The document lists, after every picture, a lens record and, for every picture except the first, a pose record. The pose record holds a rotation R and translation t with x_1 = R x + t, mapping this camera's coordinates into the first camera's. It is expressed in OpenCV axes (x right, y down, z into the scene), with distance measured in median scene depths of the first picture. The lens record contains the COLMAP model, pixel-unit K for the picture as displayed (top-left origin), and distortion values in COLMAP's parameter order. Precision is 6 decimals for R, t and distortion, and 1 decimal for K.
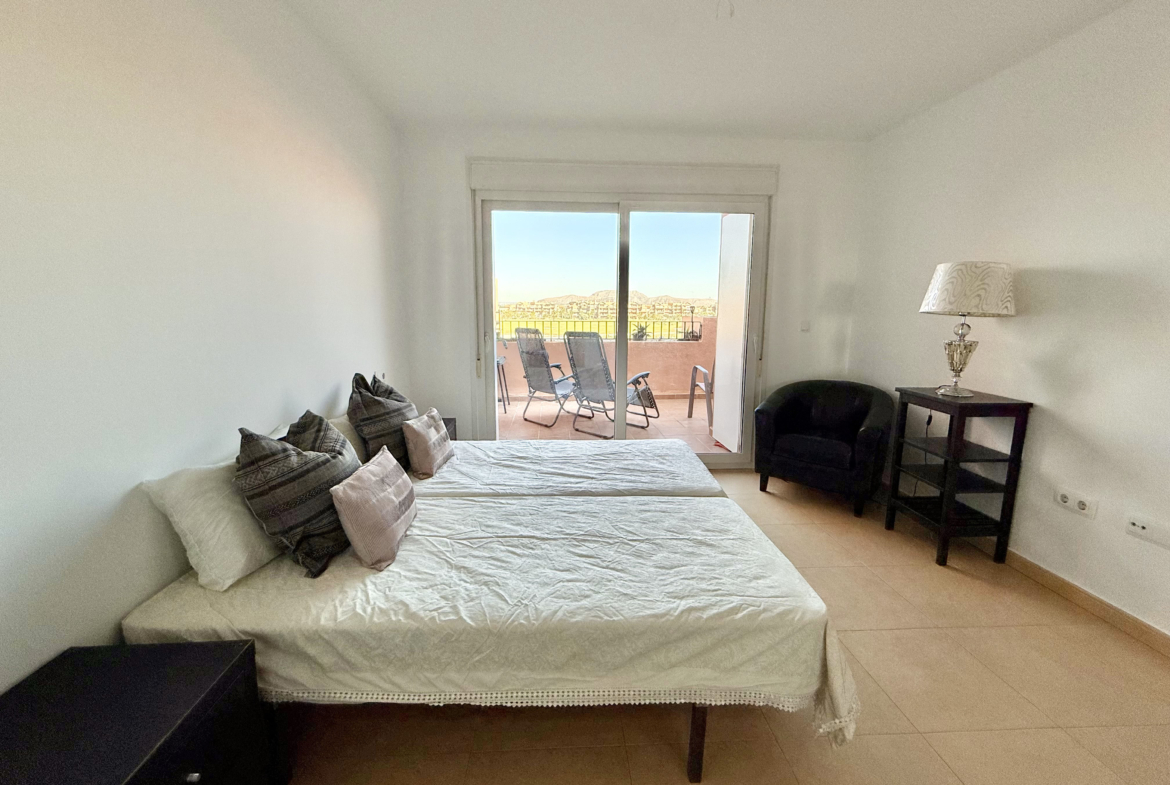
lens RADIAL K [[457.8, 0, 589.1], [0, 457.8, 367.7], [0, 0, 1]] dist [-0.006544, 0.000153]
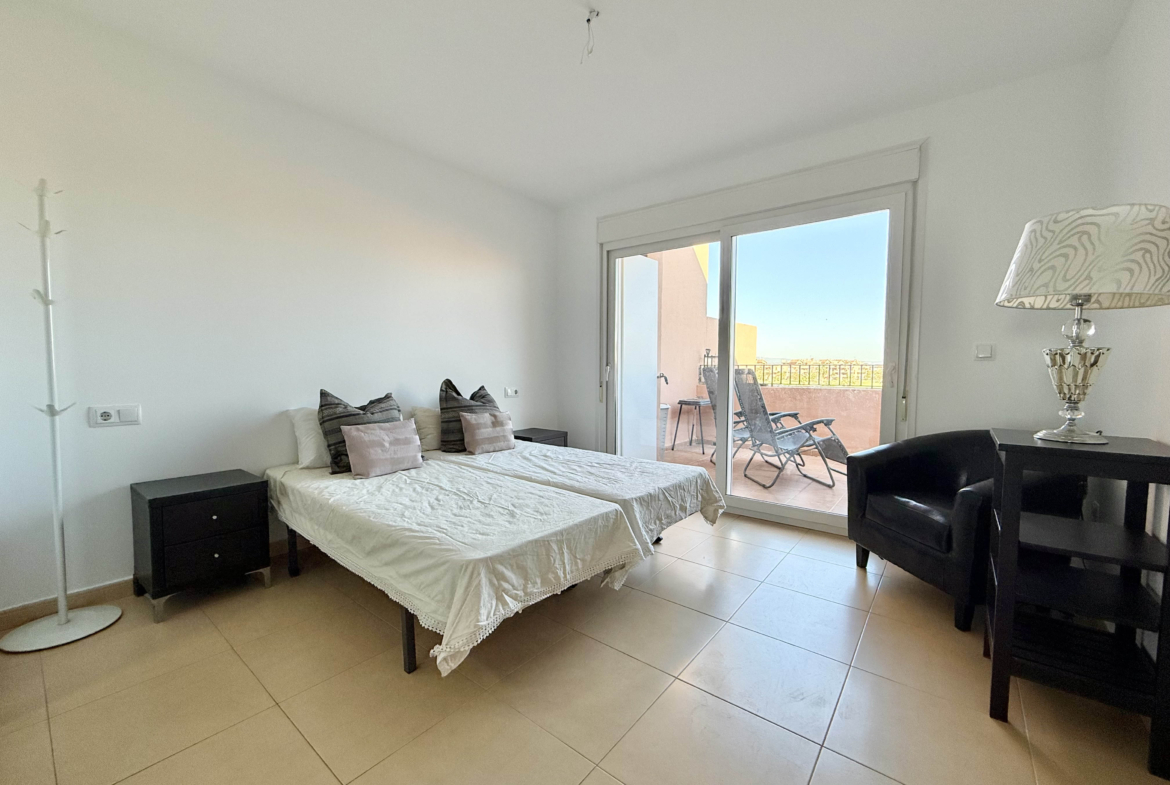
lens RADIAL K [[466.0, 0, 583.1], [0, 466.0, 376.1], [0, 0, 1]] dist [0.000608, 0.000003]
pose [[0.744272, 0.011412, -0.667779, 0.746348], [-0.085185, 0.993310, -0.077967, 0.076924], [0.662422, 0.114914, 0.740265, 0.144654]]
